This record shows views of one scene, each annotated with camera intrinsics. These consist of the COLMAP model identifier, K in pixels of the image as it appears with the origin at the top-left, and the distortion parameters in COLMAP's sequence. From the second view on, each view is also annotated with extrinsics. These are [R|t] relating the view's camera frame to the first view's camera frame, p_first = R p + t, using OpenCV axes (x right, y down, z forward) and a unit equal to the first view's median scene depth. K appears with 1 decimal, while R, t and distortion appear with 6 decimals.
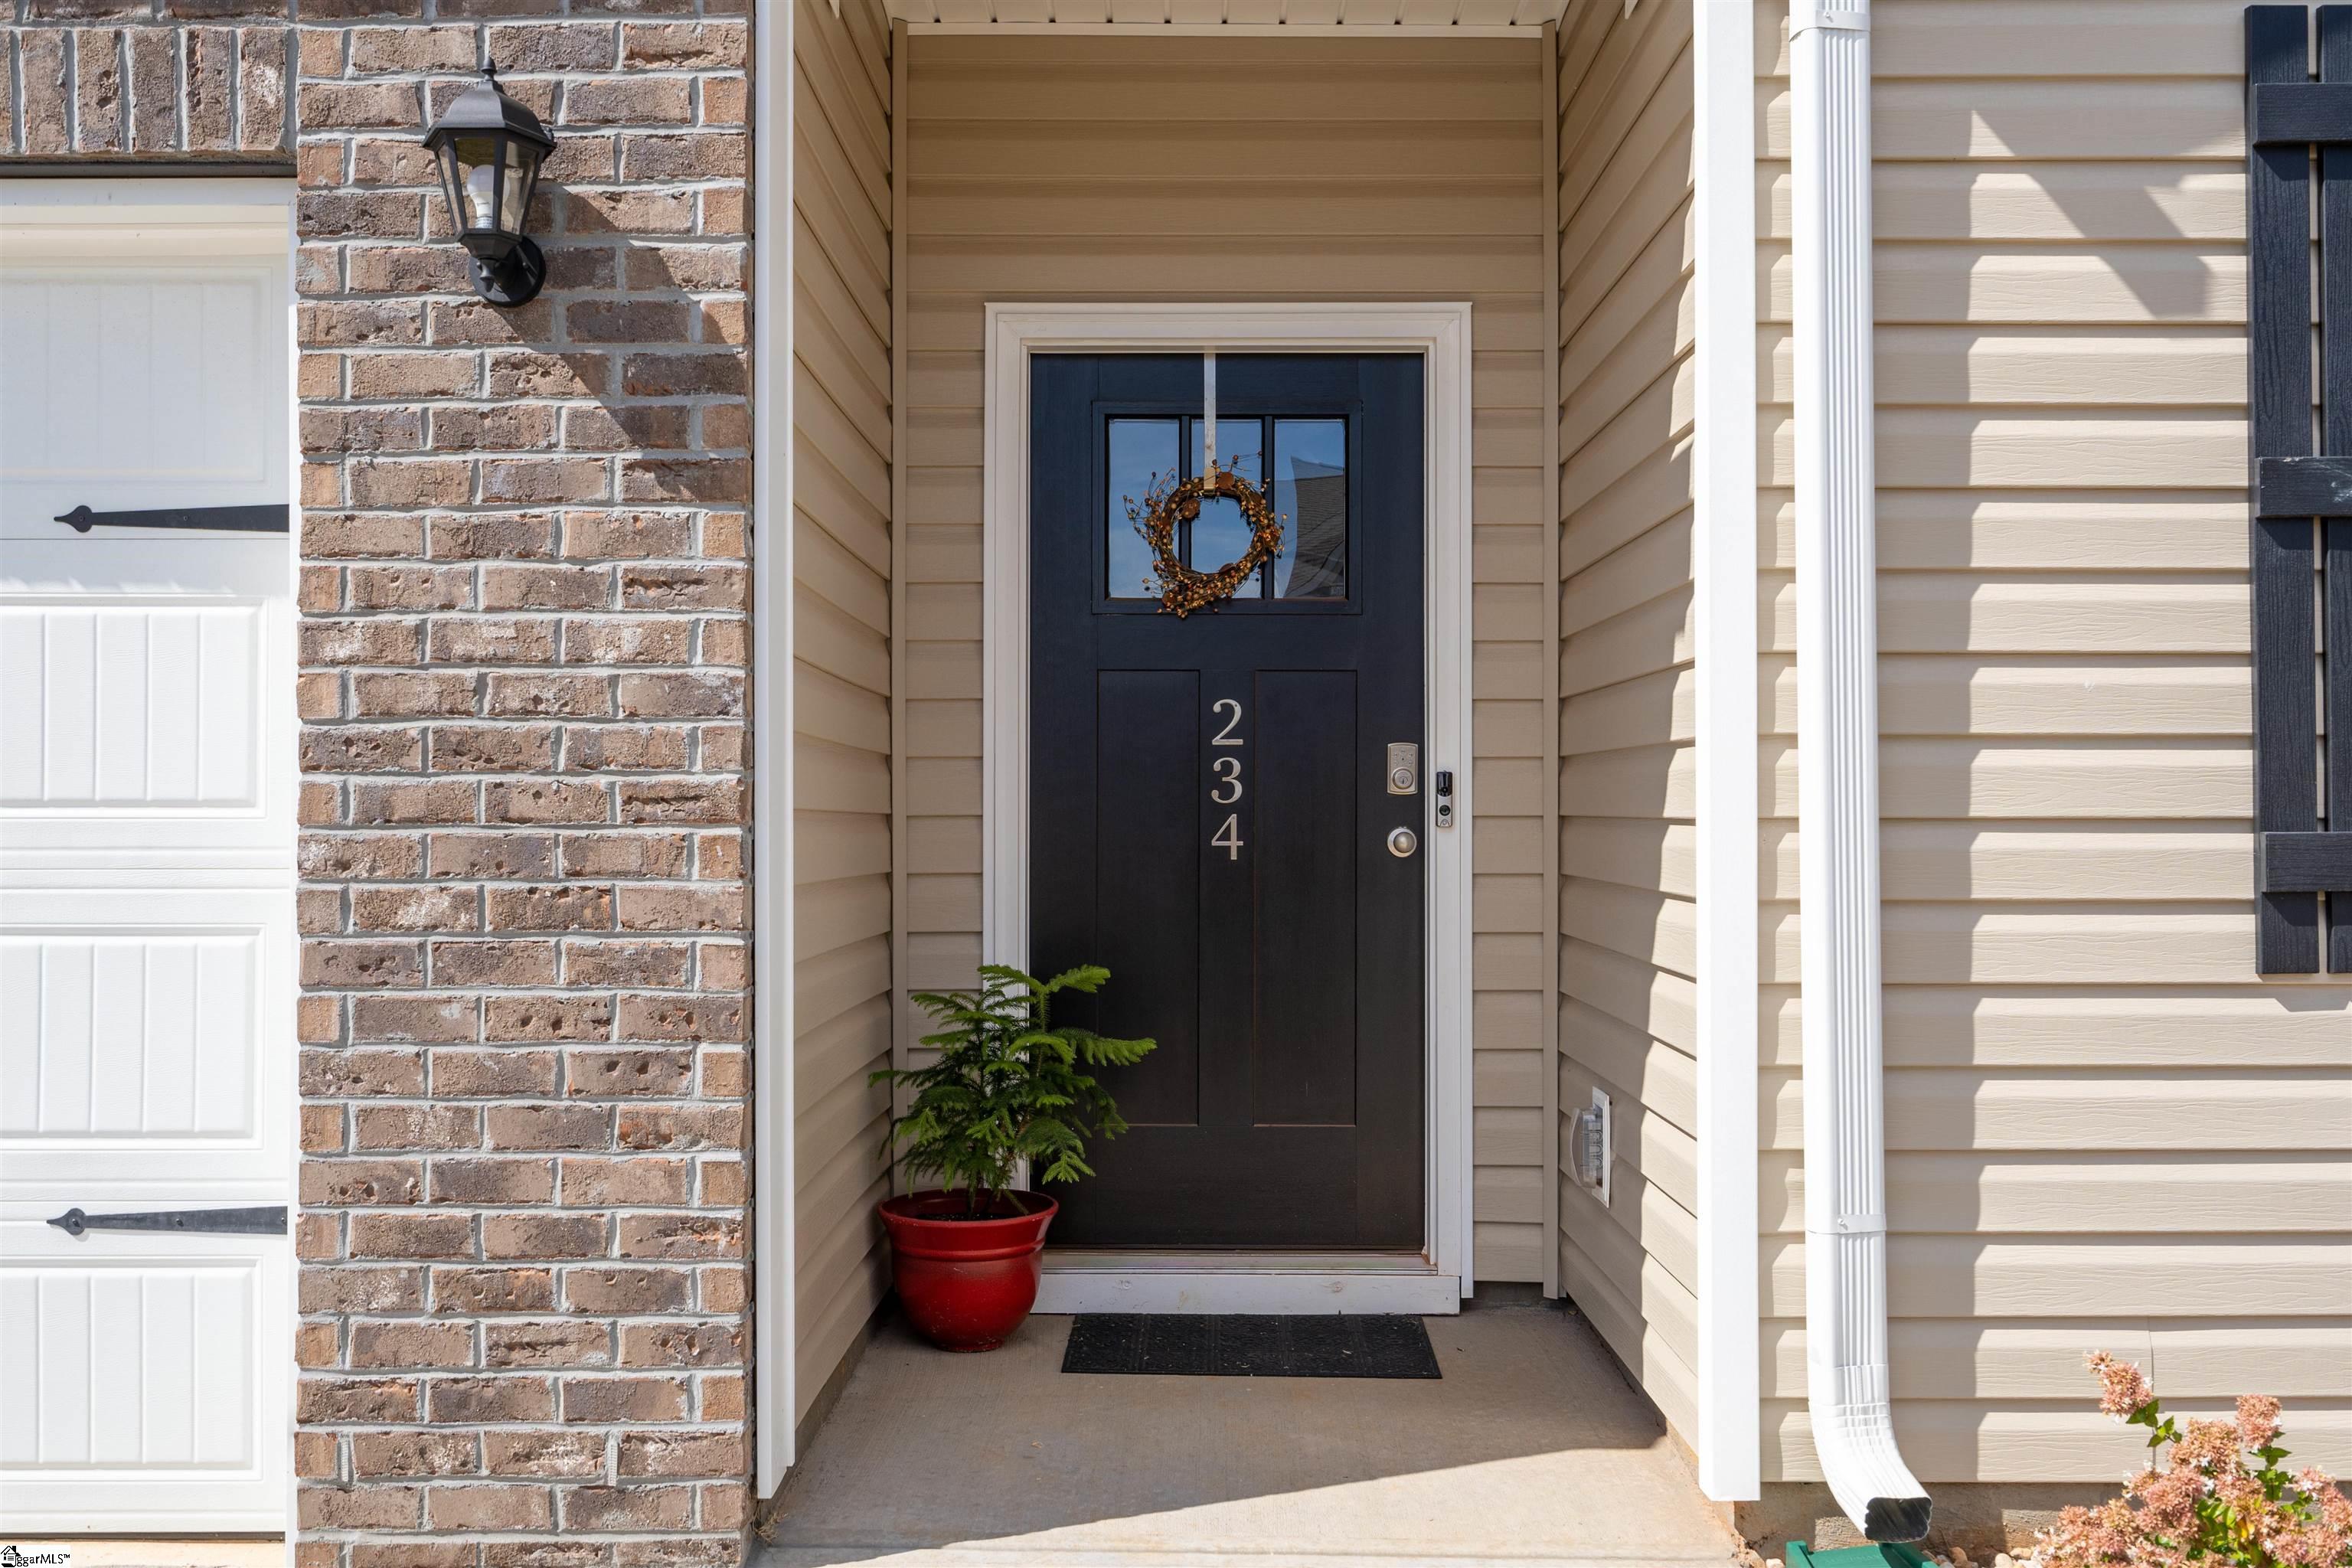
lens RADIAL K [[2173.8, 0, 1168.5], [0, 2173.8, 796.0], [0, 0, 1]] dist [-0.008012, 0.000000]
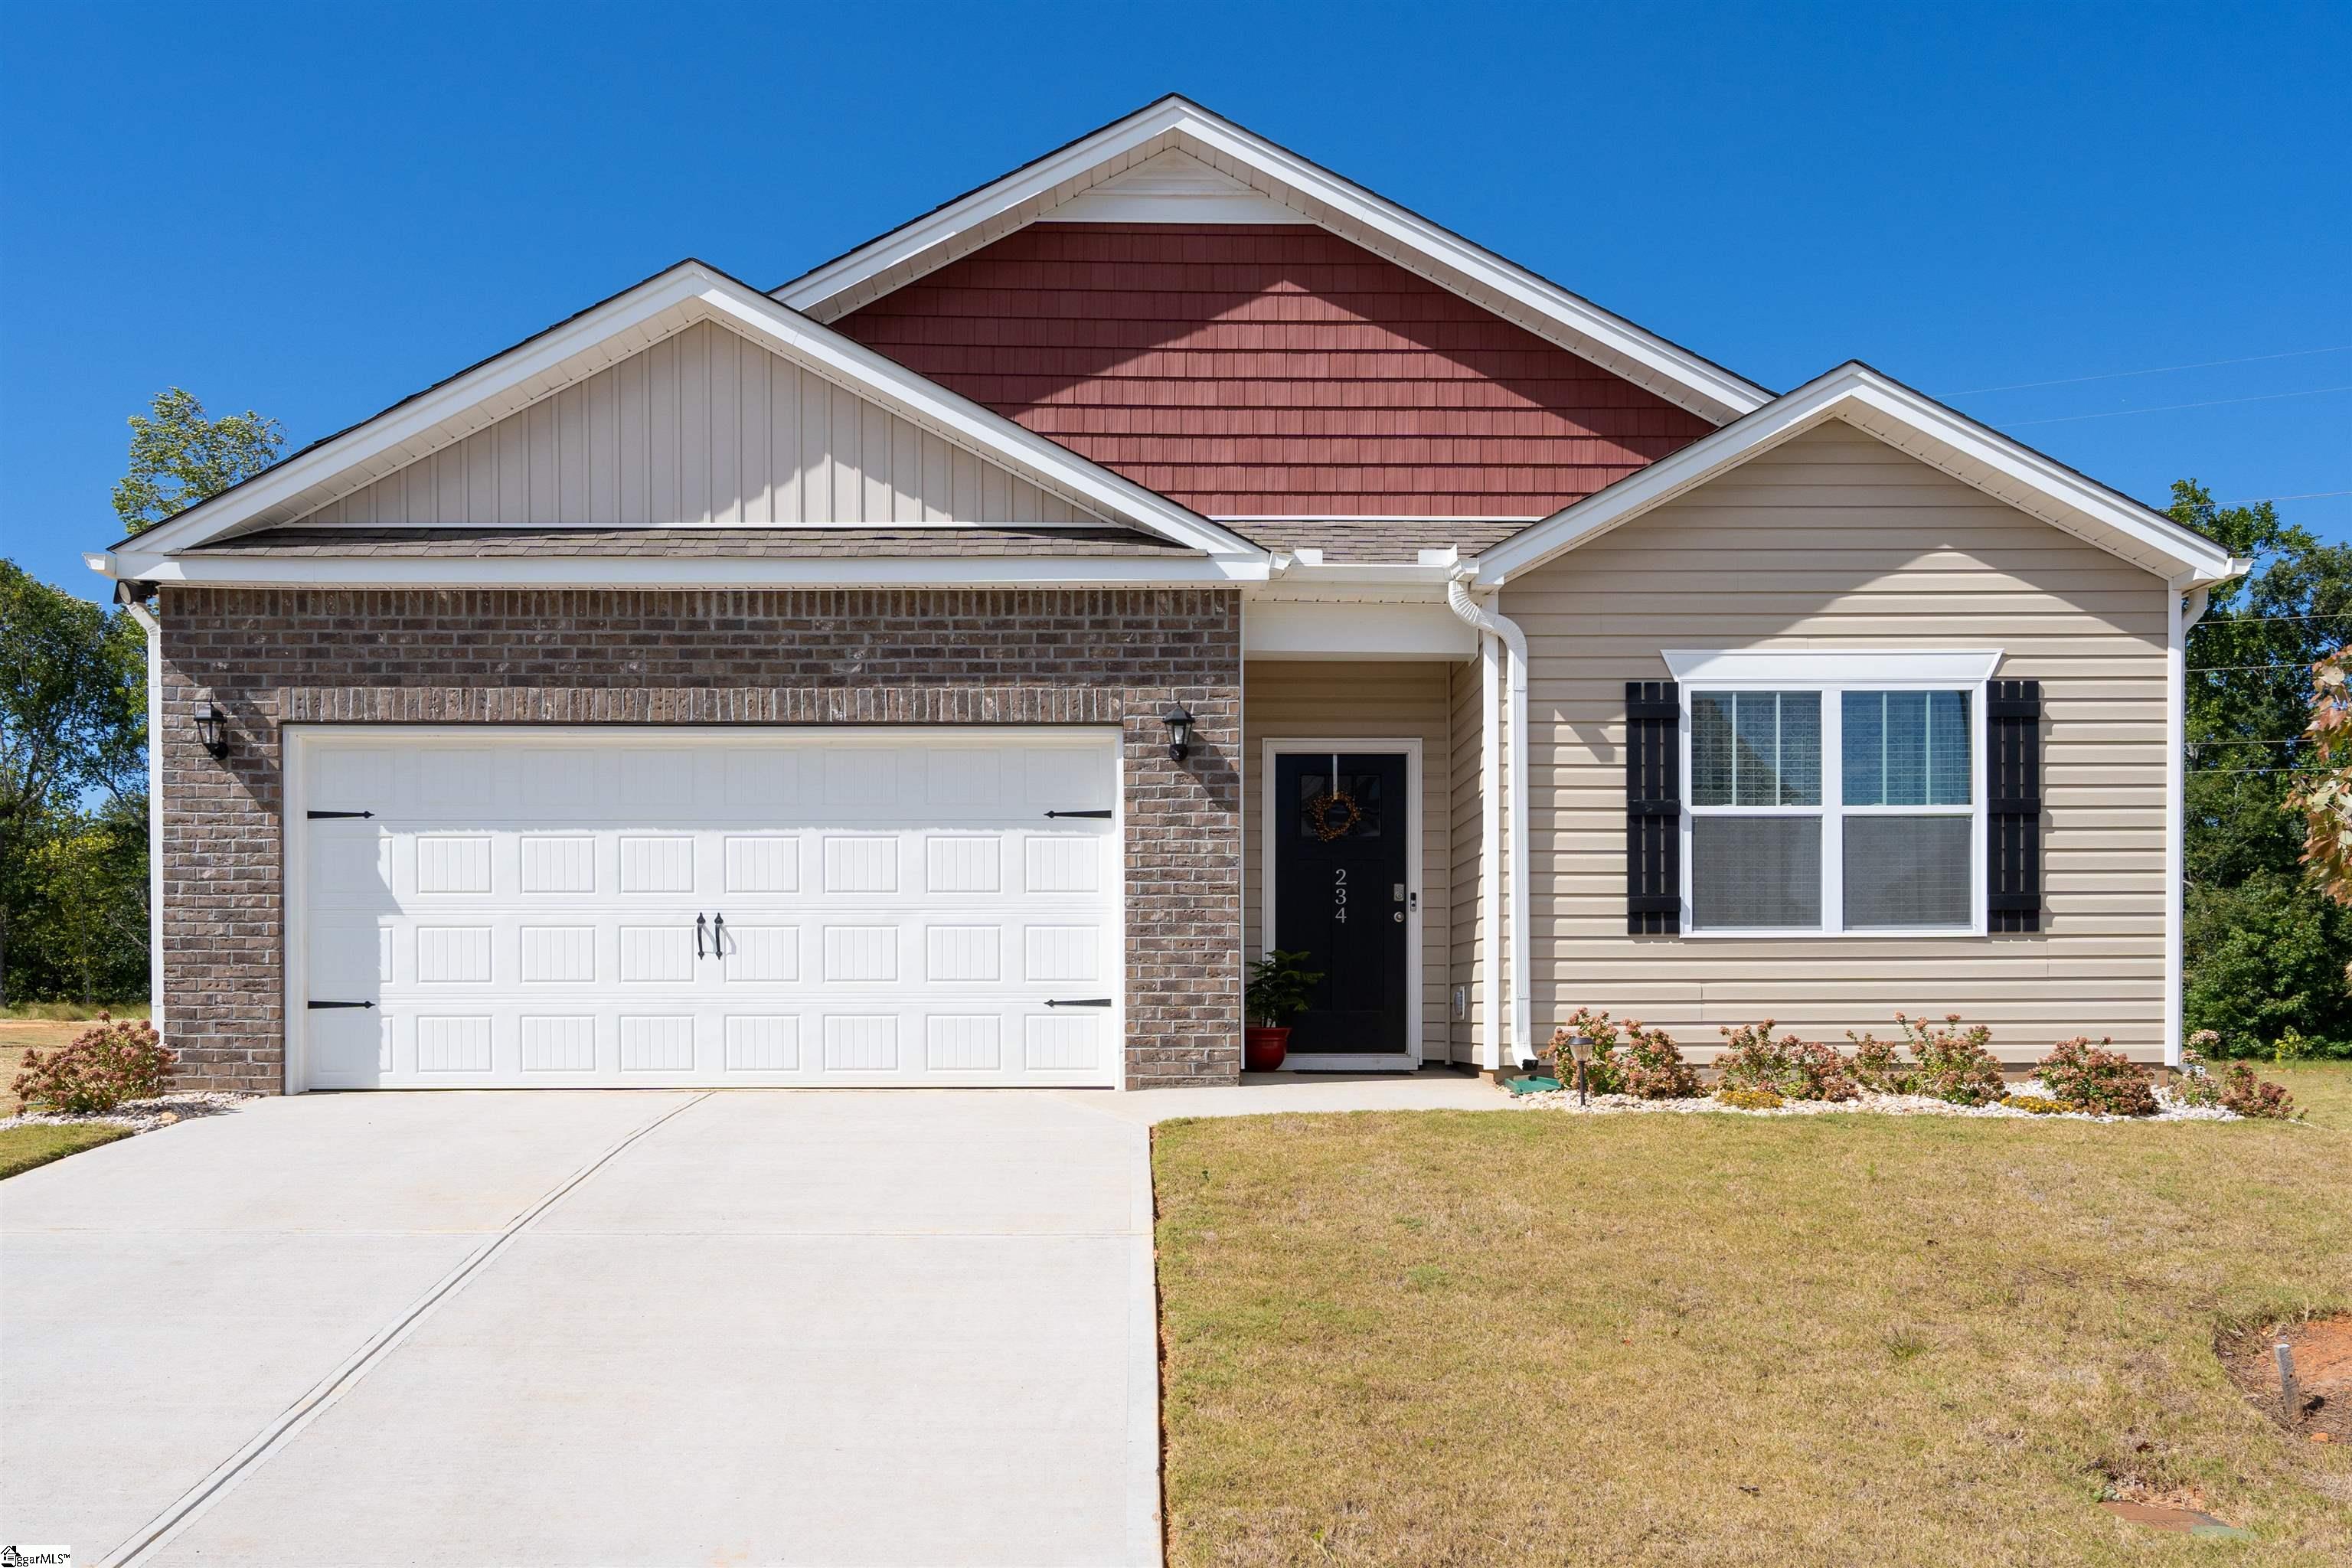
lens RADIAL K [[1967.2, 0, 1183.5], [0, 1967.2, 1051.3], [0, 0, 1]] dist [0.008464, -0.005696]
pose [[0.999586, -0.002054, 0.028707, -0.388305], [0.001507, 0.999817, 0.019073, 0.222931], [-0.028741, -0.019022, 0.999406, -2.478963]]
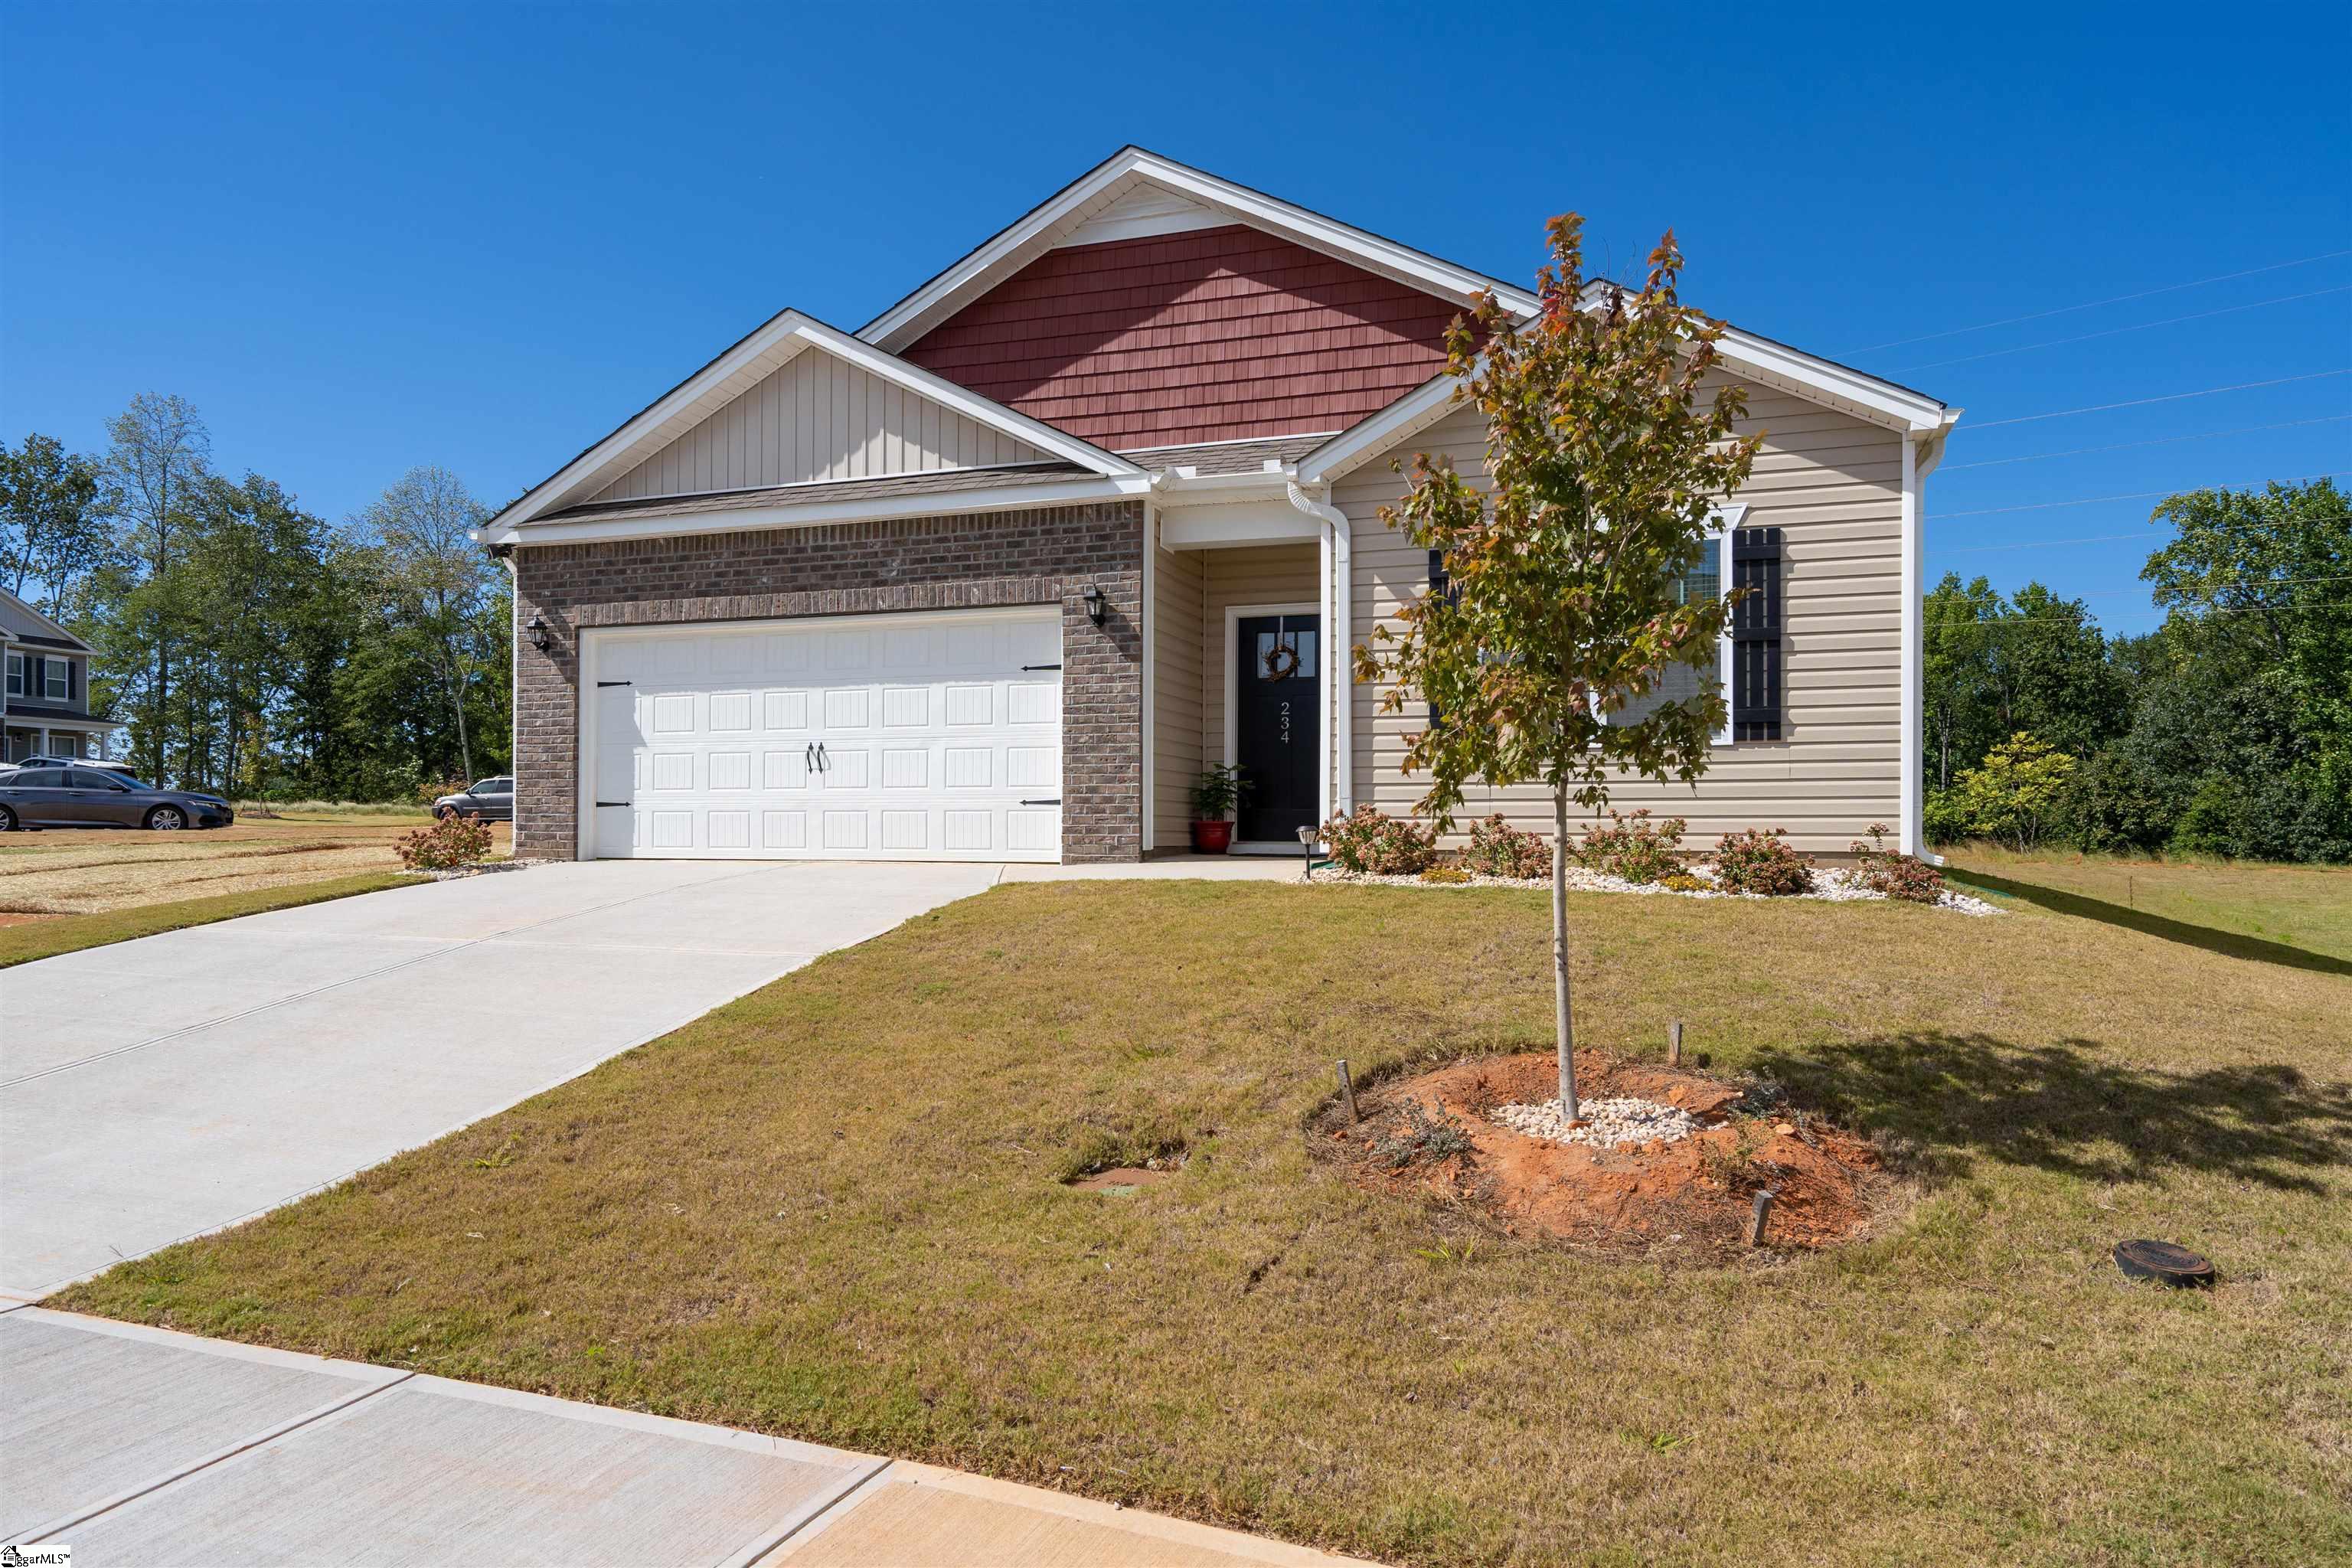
lens RADIAL K [[1510.2, 0, 1176.9], [0, 1510.2, 821.6], [0, 0, 1]] dist [0.007414, 0.000815]
pose [[0.945203, 0.001137, -0.326482, 1.075795], [-0.002091, 0.999995, -0.002570, 0.260272], [0.326478, 0.003112, 0.945200, -2.414722]]
